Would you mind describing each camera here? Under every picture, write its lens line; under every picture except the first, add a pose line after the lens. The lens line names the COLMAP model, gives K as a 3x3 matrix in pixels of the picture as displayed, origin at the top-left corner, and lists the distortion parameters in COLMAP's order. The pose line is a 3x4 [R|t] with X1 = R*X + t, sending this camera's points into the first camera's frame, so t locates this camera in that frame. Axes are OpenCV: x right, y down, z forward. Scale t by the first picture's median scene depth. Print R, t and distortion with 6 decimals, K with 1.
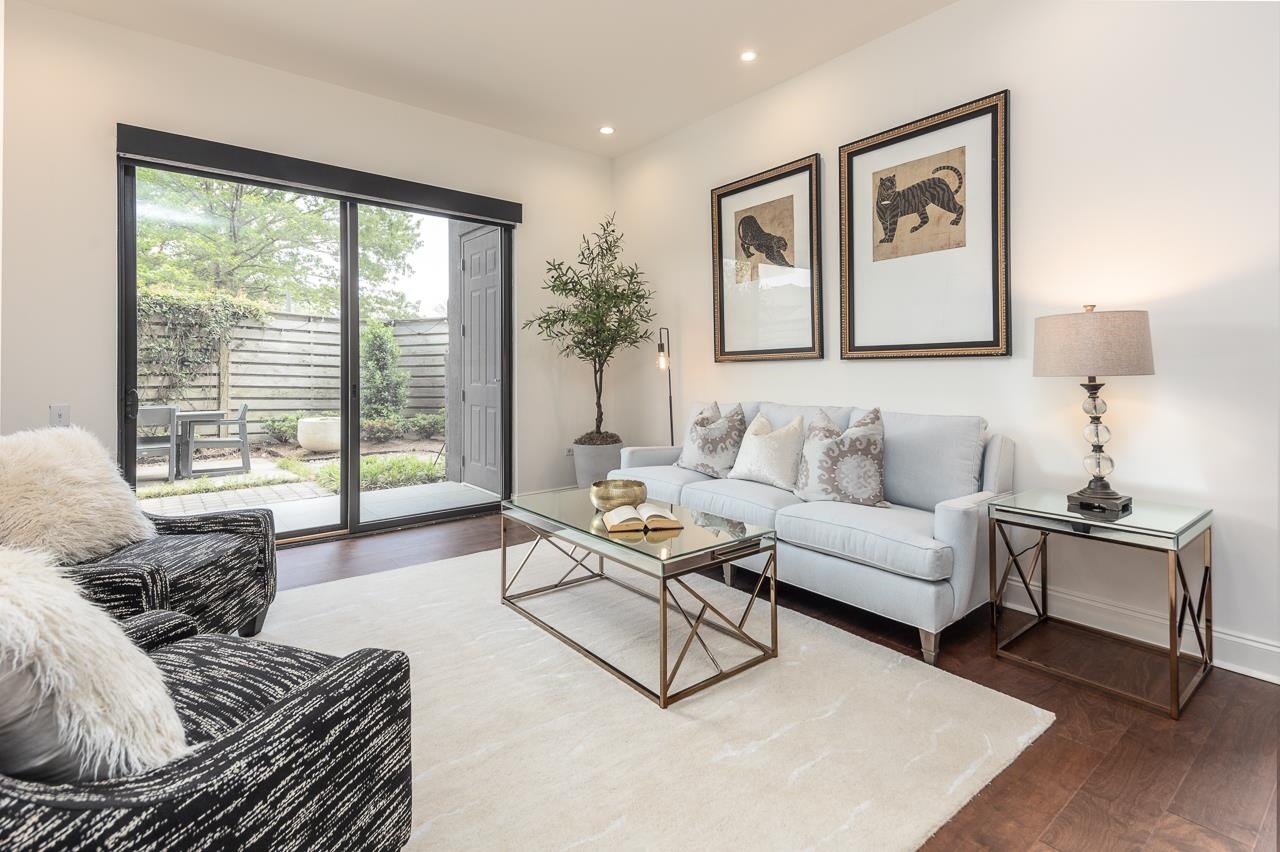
lens RADIAL K [[597.3, 0, 630.5], [0, 597.3, 371.3], [0, 0, 1]] dist [0.060119, -0.026203]
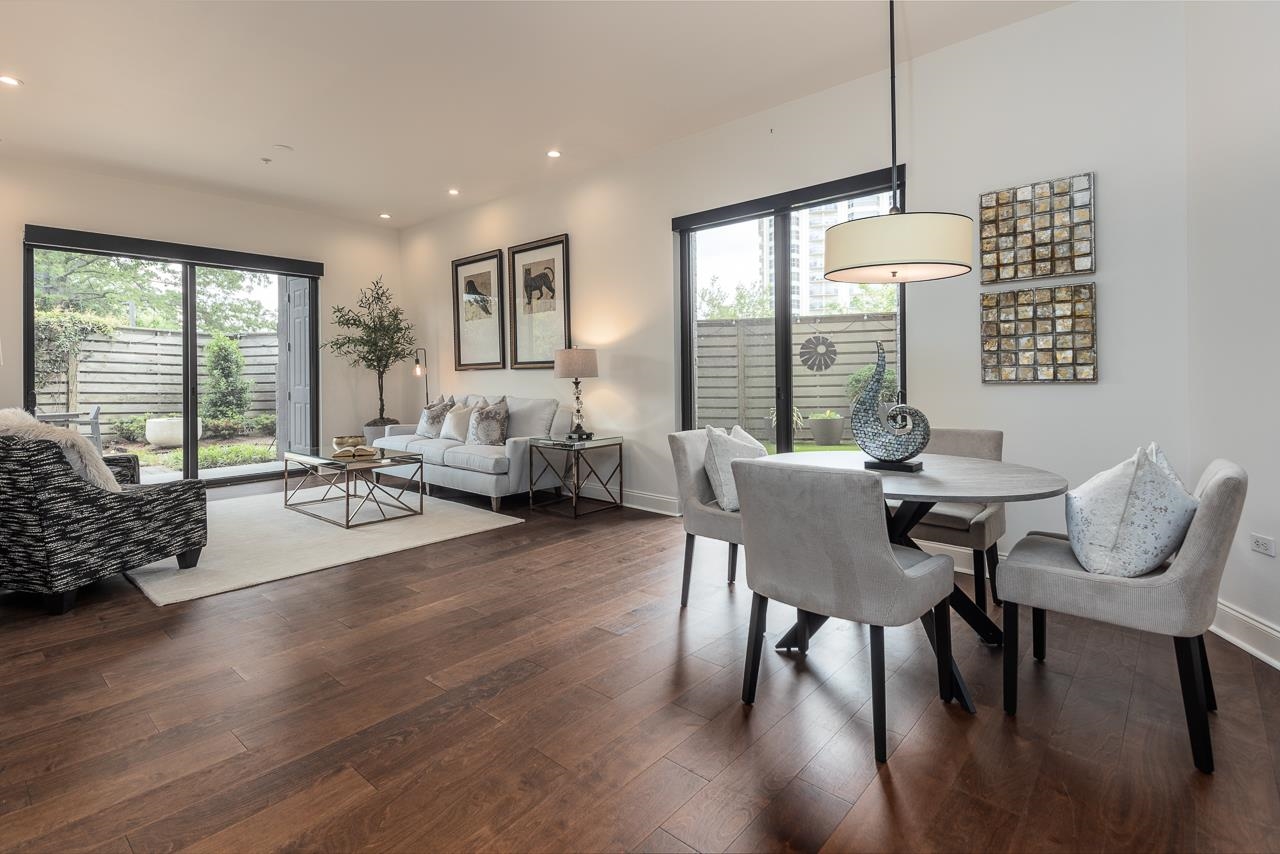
lens RADIAL K [[597.3, 0, 630.5], [0, 597.3, 372.3], [0, 0, 1]] dist [0.060119, -0.026203]
pose [[0.984823, -0.005713, 0.173467, 0.376974], [0.006956, 0.999954, -0.006556, 0.002674], [-0.173422, 0.007663, 0.984818, -0.738170]]
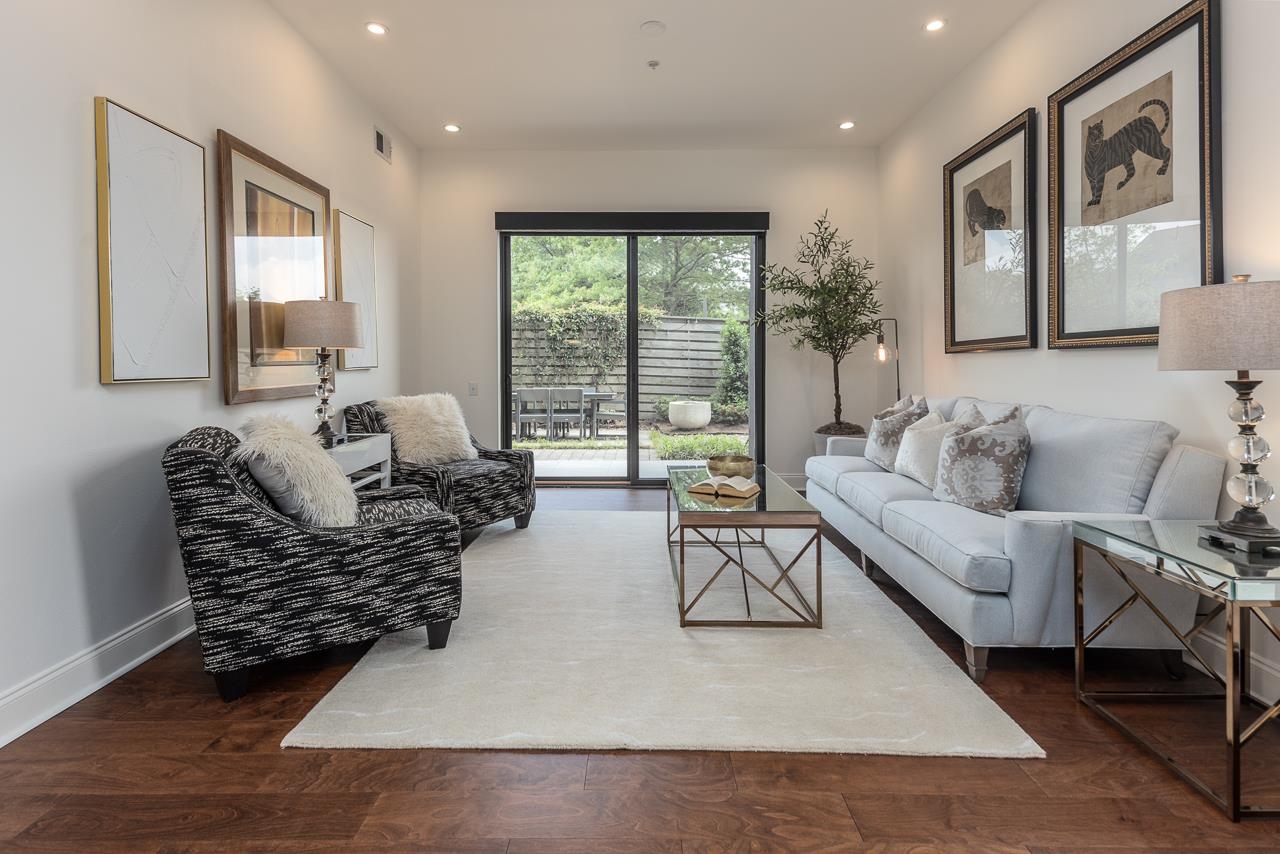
lens RADIAL K [[605.2, 0, 646.4], [0, 605.2, 369.5], [0, 0, 1]] dist [0.060629, -0.028607]
pose [[0.783197, 0.006860, -0.621735, 0.431745], [-0.001010, 0.999952, 0.009761, 0.000591], [0.621772, -0.007016, 0.783167, -0.026349]]
